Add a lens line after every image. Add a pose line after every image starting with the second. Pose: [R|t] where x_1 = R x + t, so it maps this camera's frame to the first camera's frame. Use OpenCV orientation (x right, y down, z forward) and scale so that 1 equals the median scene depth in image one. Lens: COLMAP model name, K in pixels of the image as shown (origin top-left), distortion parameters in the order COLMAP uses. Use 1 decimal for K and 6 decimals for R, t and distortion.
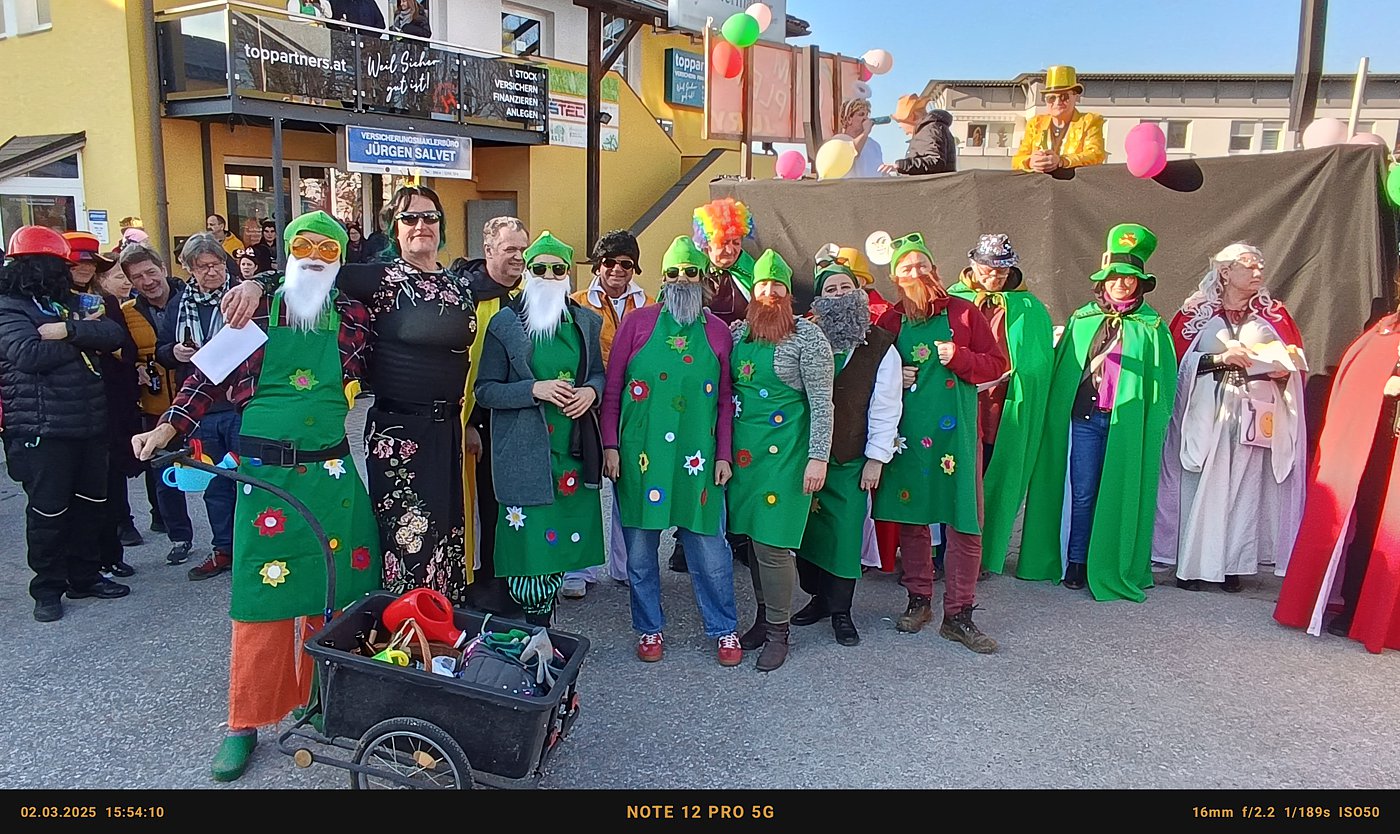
lens RADIAL K [[998.1, 0, 683.8], [0, 998.1, 409.4], [0, 0, 1]] dist [-0.002495, 0.002525]
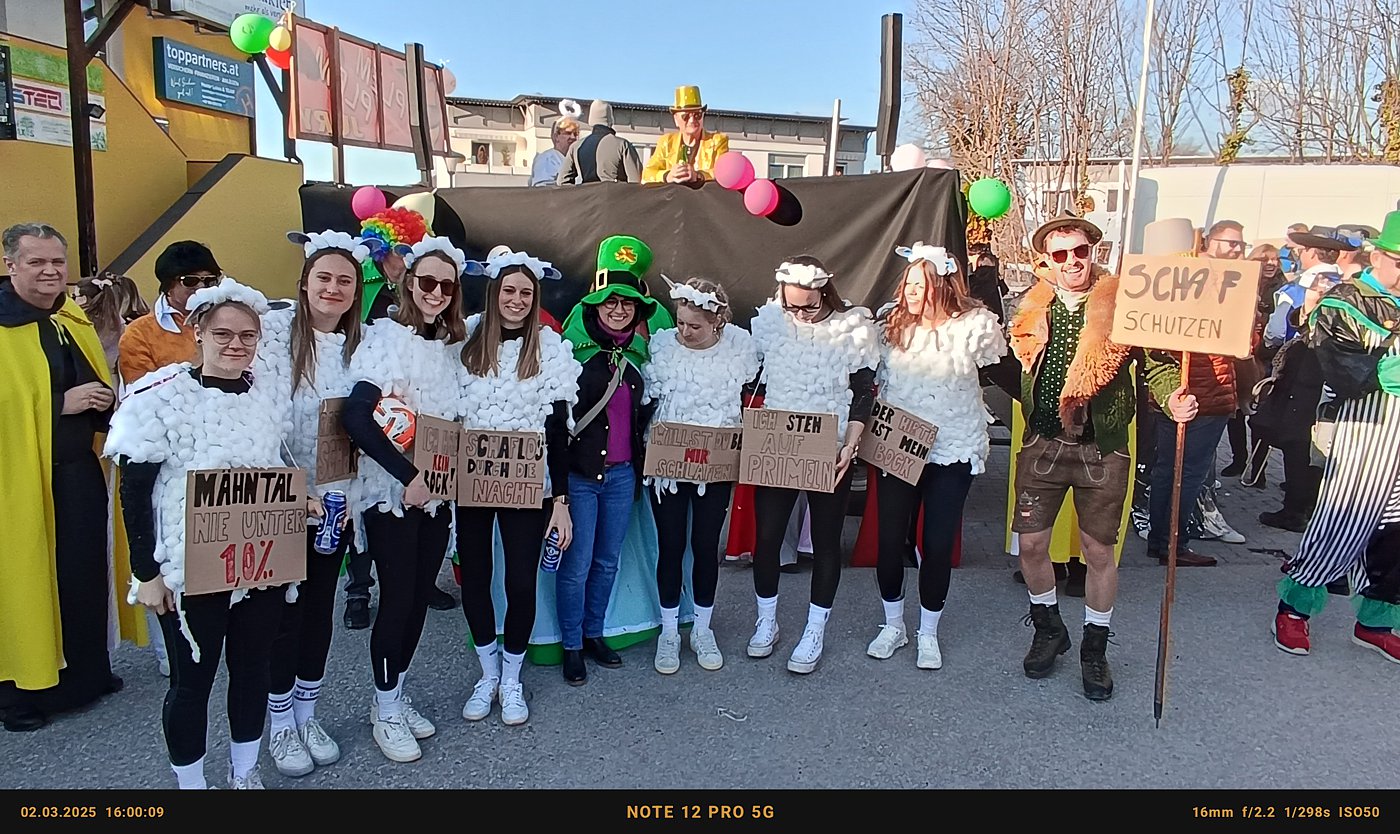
lens RADIAL K [[1006.3, 0, 689.9], [0, 1006.3, 406.7], [0, 0, 1]] dist [-0.004441, 0.003328]
pose [[0.880729, -0.075026, 0.467640, -0.052919], [0.084540, 0.996420, 0.000643, -0.003750], [-0.466014, 0.038968, 0.883919, 0.033432]]
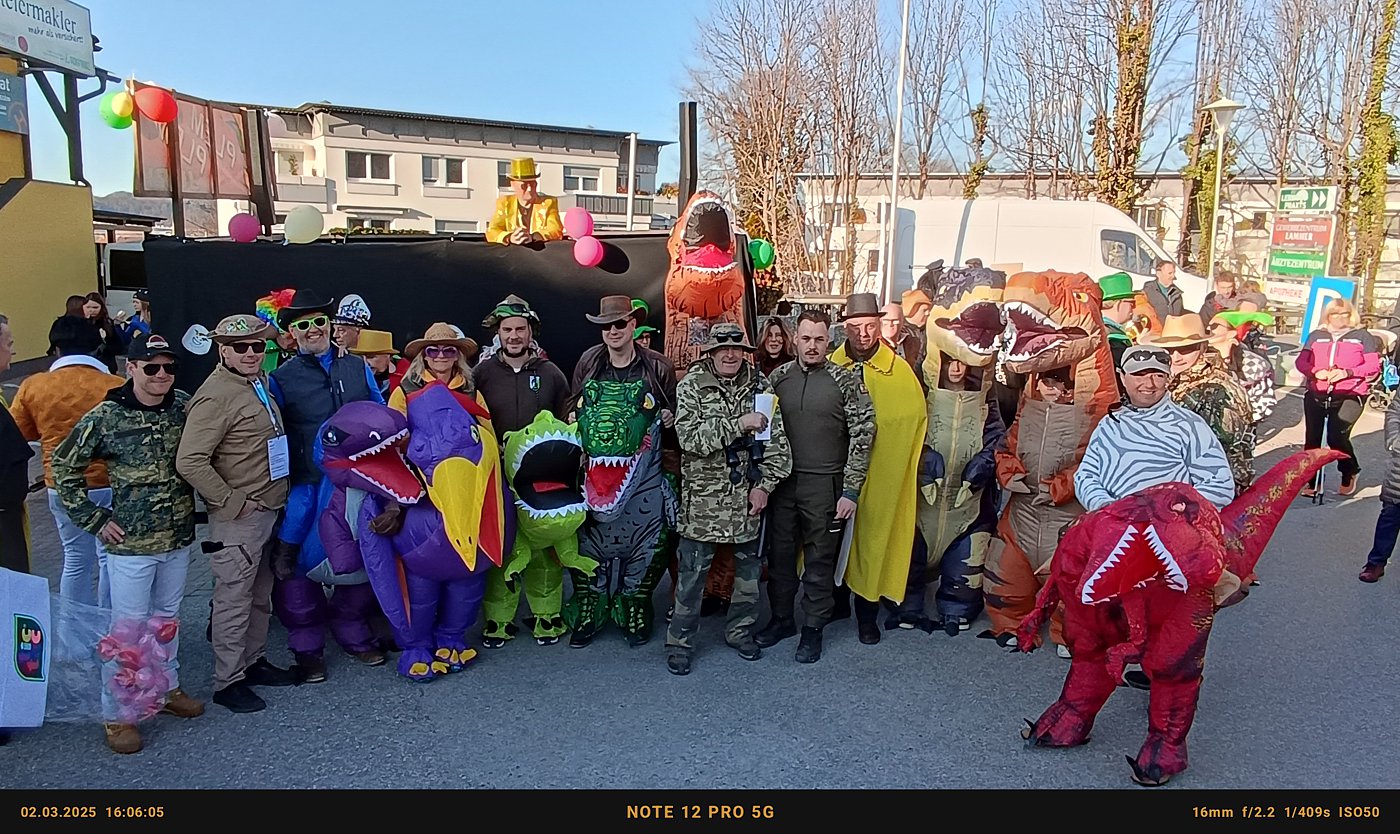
lens RADIAL K [[996.5, 0, 685.8], [0, 996.5, 408.6], [0, 0, 1]] dist [-0.007128, 0.008563]
pose [[0.770002, -0.102338, 0.629781, -0.098162], [0.115420, 0.993110, 0.020260, -0.018359], [-0.627515, 0.057089, 0.776509, -0.016090]]
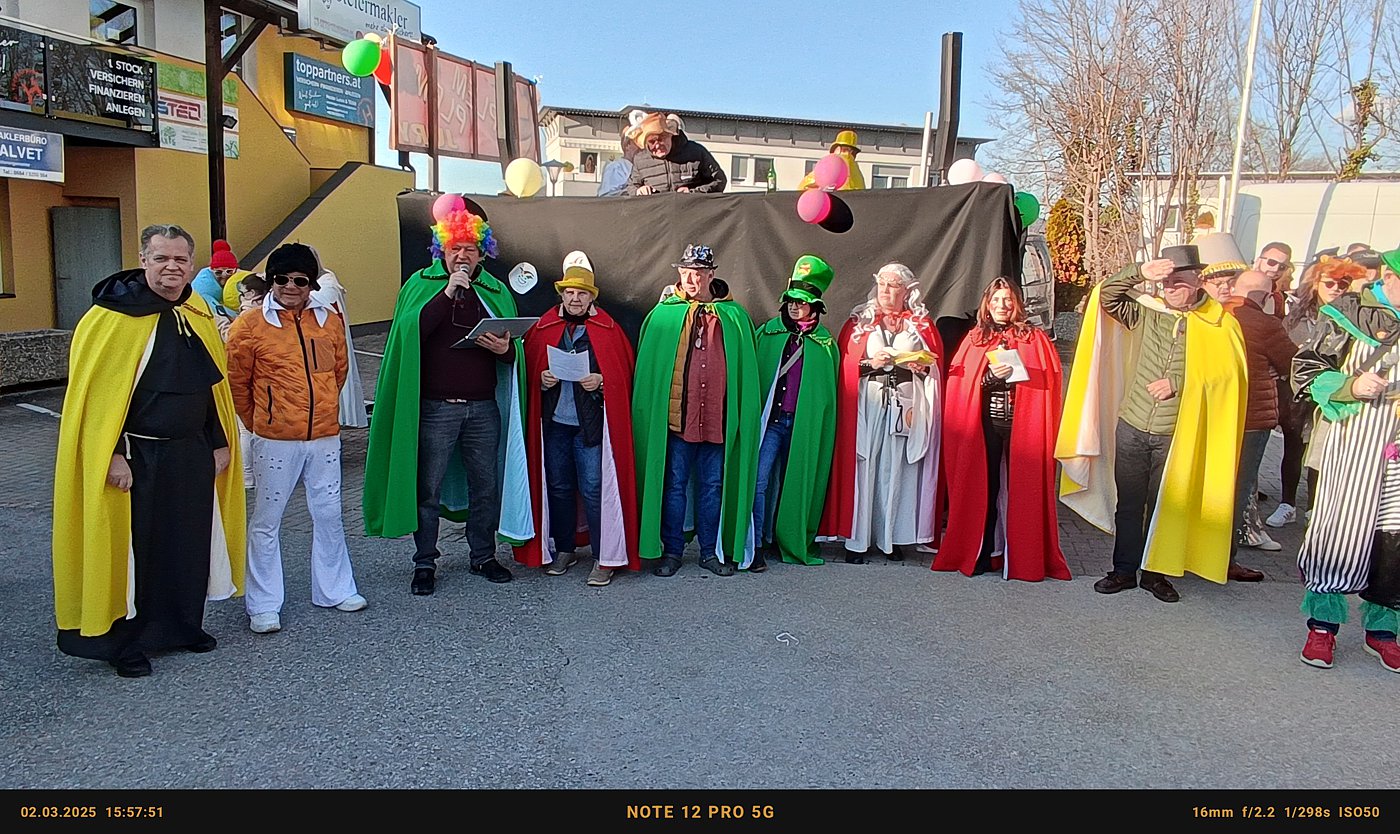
lens RADIAL K [[998.5, 0, 686.5], [0, 998.5, 410.2], [0, 0, 1]] dist [-0.000791, -0.001778]
pose [[0.926419, -0.042670, 0.374067, -0.044307], [0.050322, 0.998676, -0.010710, 0.001238], [-0.373115, 0.028746, 0.927340, 0.008463]]
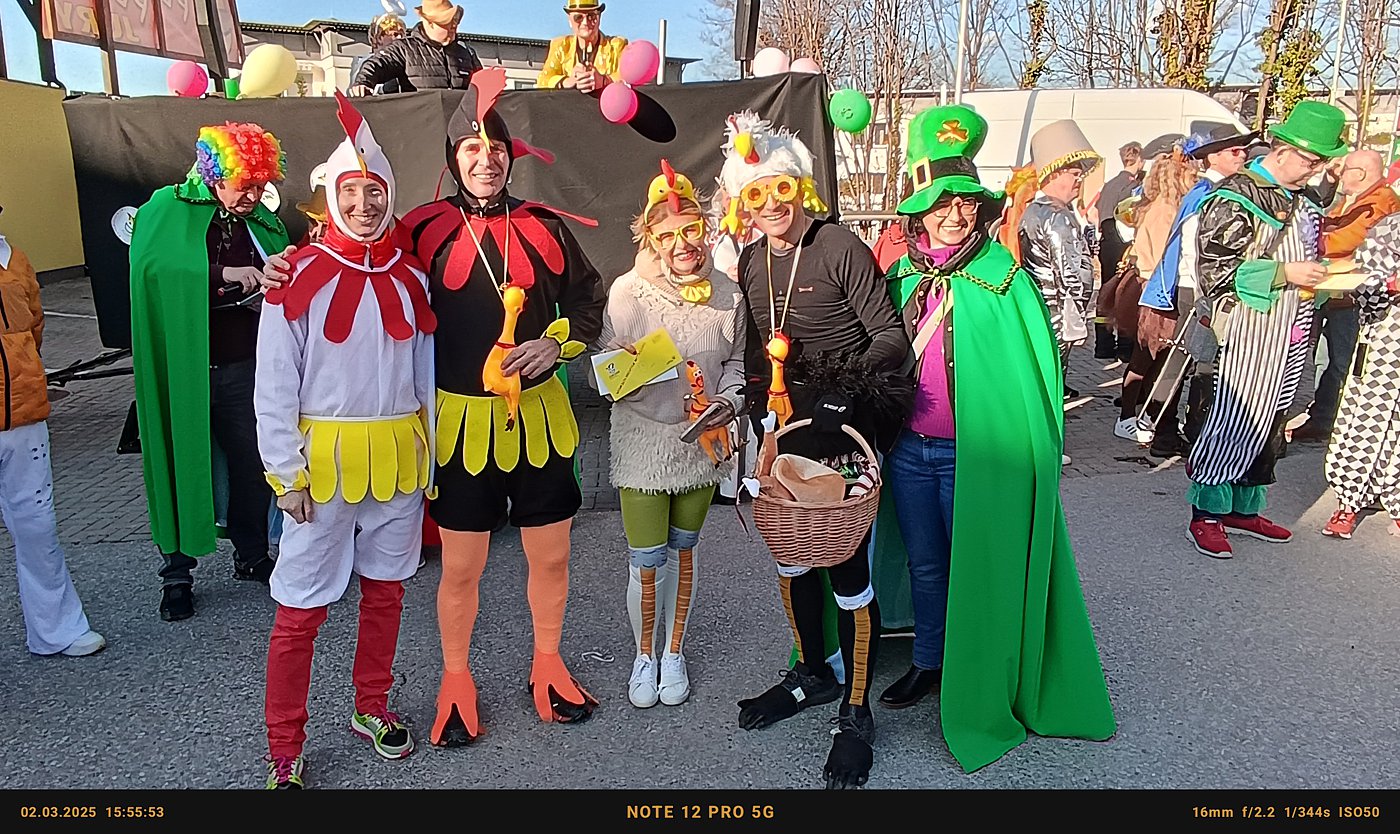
lens RADIAL K [[998.1, 0, 683.8], [0, 998.1, 409.4], [0, 0, 1]] dist [-0.002495, 0.002525]
pose [[0.784666, -0.149471, 0.601630, -0.048533], [0.125064, 0.988710, 0.082527, -0.002276], [-0.607173, 0.010486, 0.794500, 0.071712]]
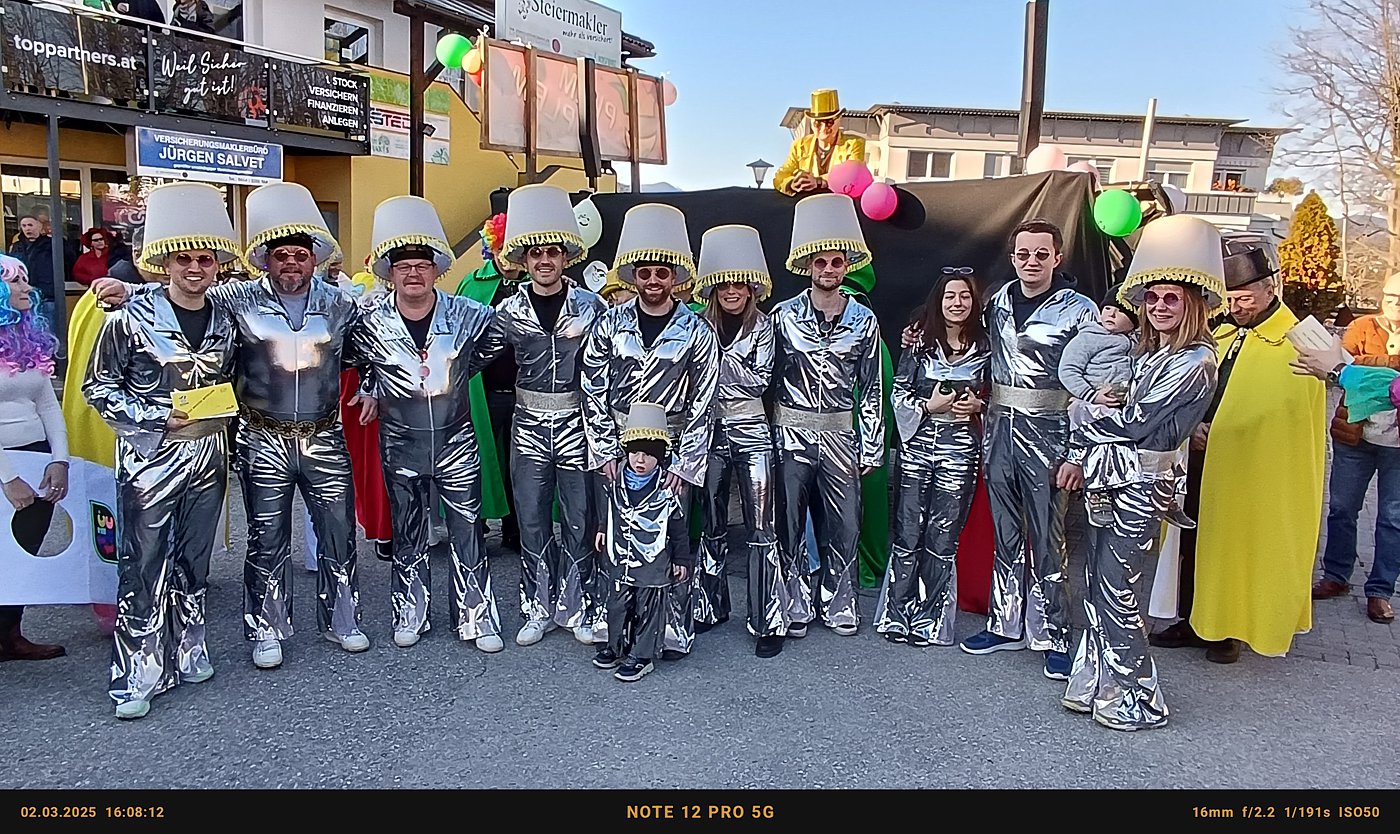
lens RADIAL K [[998.1, 0, 683.8], [0, 998.1, 409.4], [0, 0, 1]] dist [-0.002495, 0.002525]
pose [[0.992662, 0.002257, 0.120905, 0.051649], [0.000197, 0.999794, -0.020279, 0.001176], [-0.120926, 0.020154, 0.992457, 0.007062]]
